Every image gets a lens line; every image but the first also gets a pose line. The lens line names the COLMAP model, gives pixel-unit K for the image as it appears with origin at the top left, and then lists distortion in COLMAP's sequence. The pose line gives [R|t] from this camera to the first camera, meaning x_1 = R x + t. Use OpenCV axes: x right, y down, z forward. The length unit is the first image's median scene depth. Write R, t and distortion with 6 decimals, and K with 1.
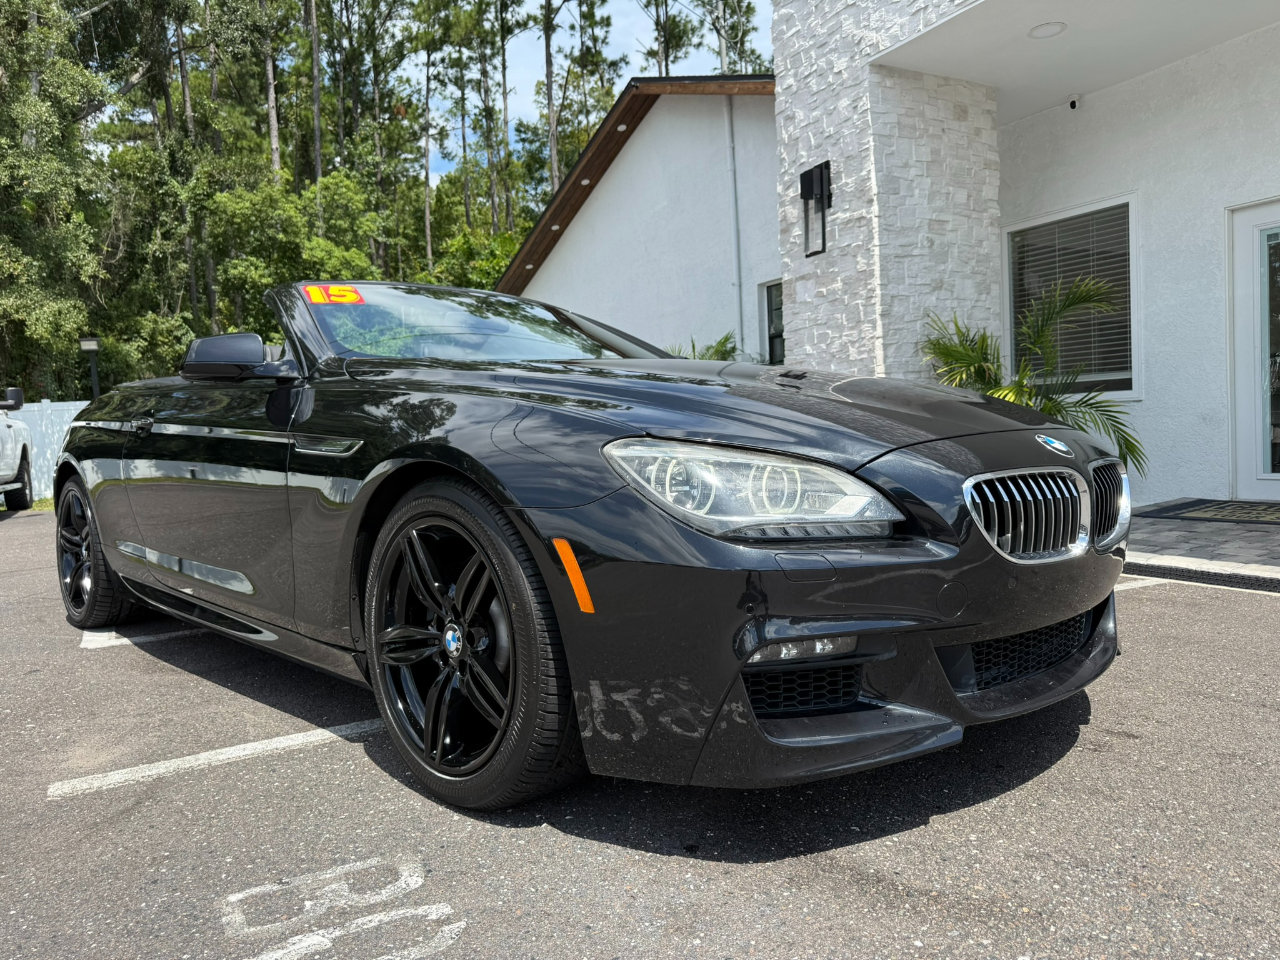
lens RADIAL K [[907.2, 0, 642.2], [0, 907.2, 482.4], [0, 0, 1]] dist [0.015292, -0.023639]
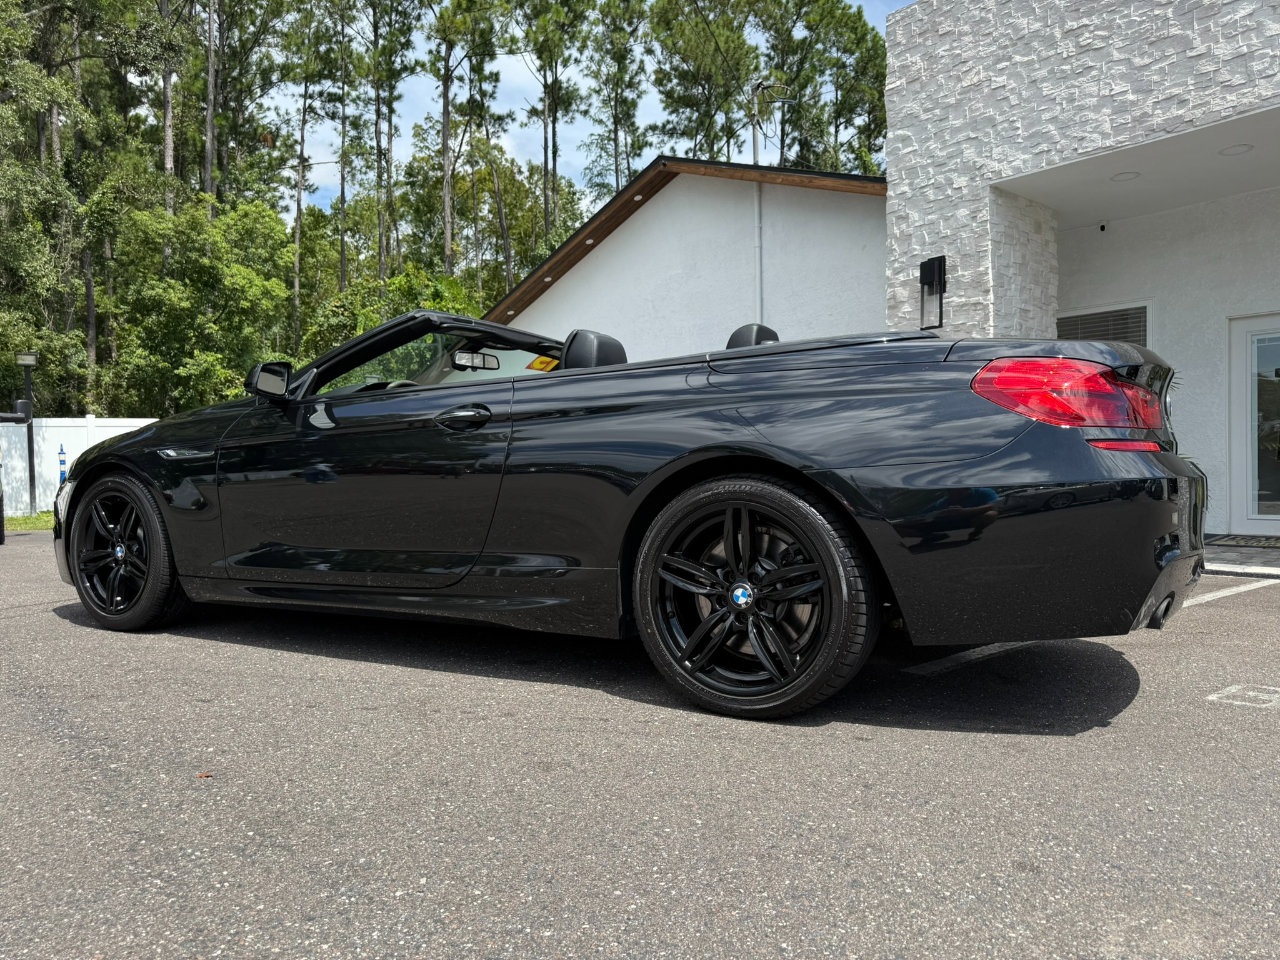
lens RADIAL K [[918.4, 0, 632.9], [0, 918.4, 494.5], [0, 0, 1]] dist [0.004222, -0.005029]
pose [[0.979038, 0.034737, 0.200693, -0.462646], [-0.025570, 0.998516, -0.048091, 0.046819], [-0.202066, 0.041951, 0.978473, -0.139268]]
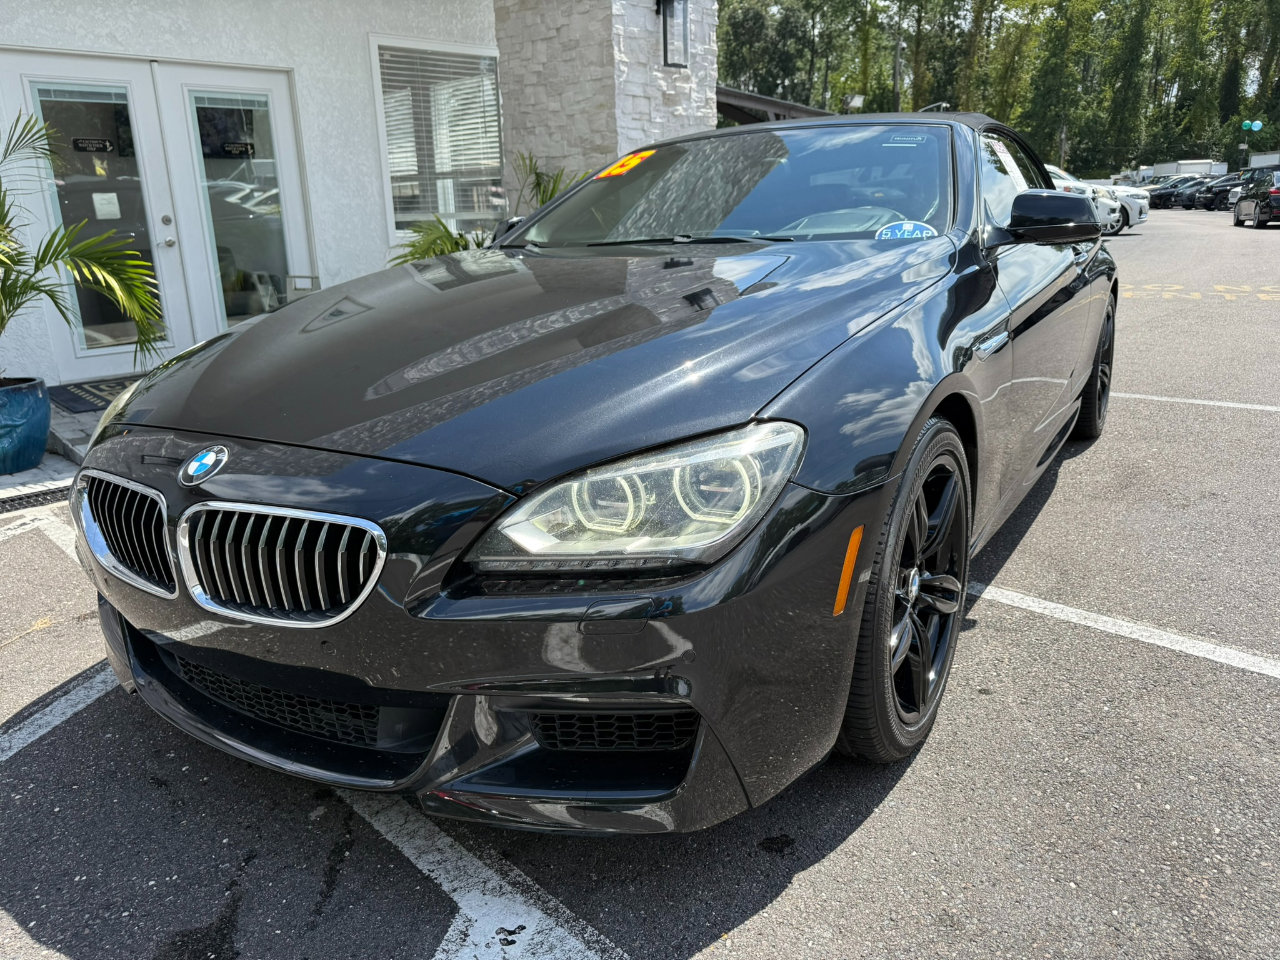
lens RADIAL K [[920.2, 0, 640.0], [0, 920.2, 480.0], [0, 0, 1]] dist [0.005411, -0.011220]
pose [[-0.254524, -0.224255, 0.940706, -0.393011], [0.092409, 0.962650, 0.254489, -0.068265], [-0.962641, 0.151704, -0.224294, 0.638944]]
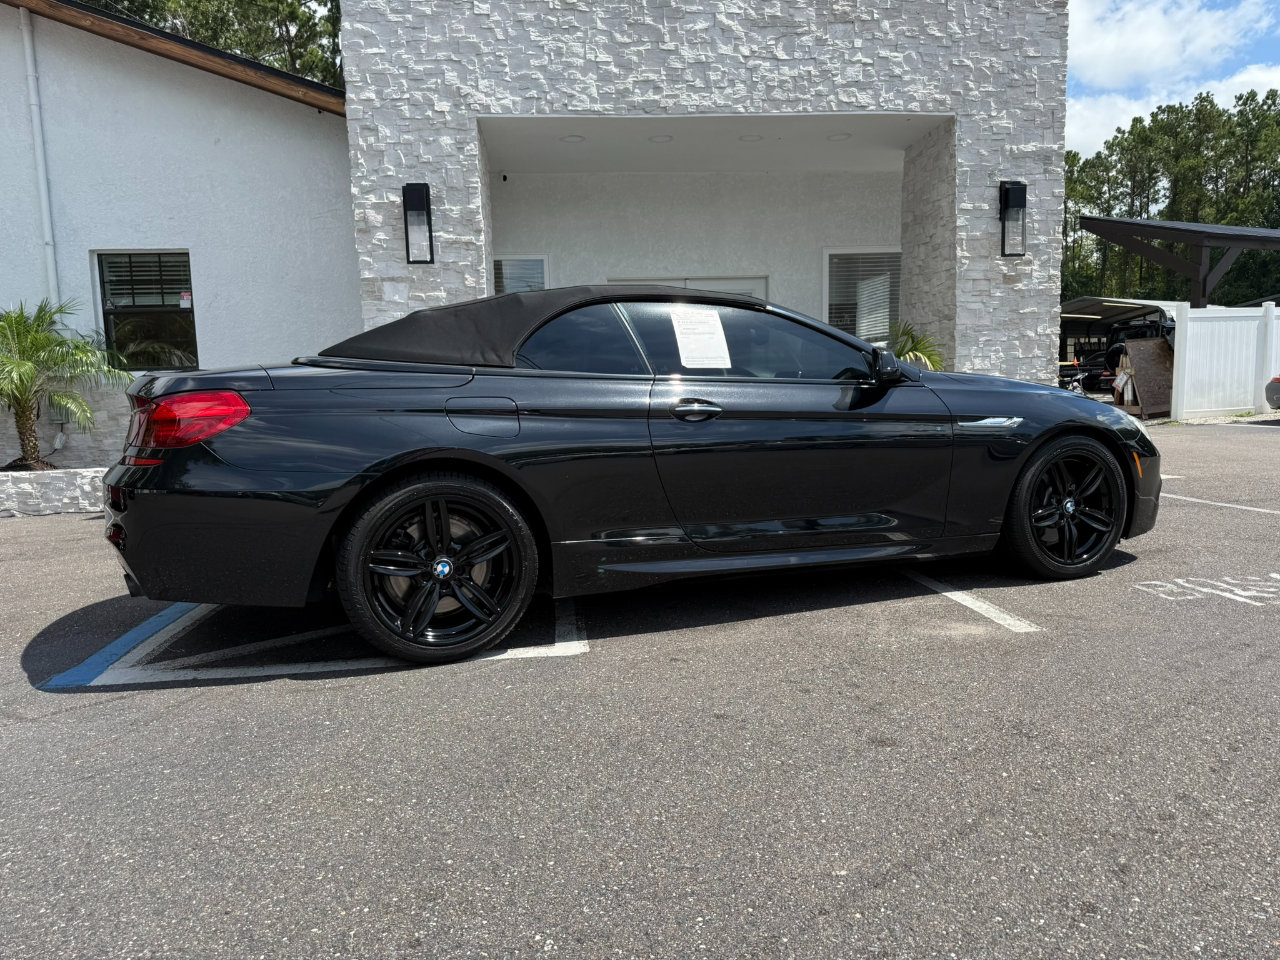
lens RADIAL K [[907.2, 0, 642.2], [0, 907.2, 482.4], [0, 0, 1]] dist [0.015292, -0.023639]
pose [[0.389136, -0.071806, 0.918377, -0.781742], [0.062805, 0.996706, 0.051318, -0.019346], [-0.919037, 0.037709, 0.392364, 0.316510]]
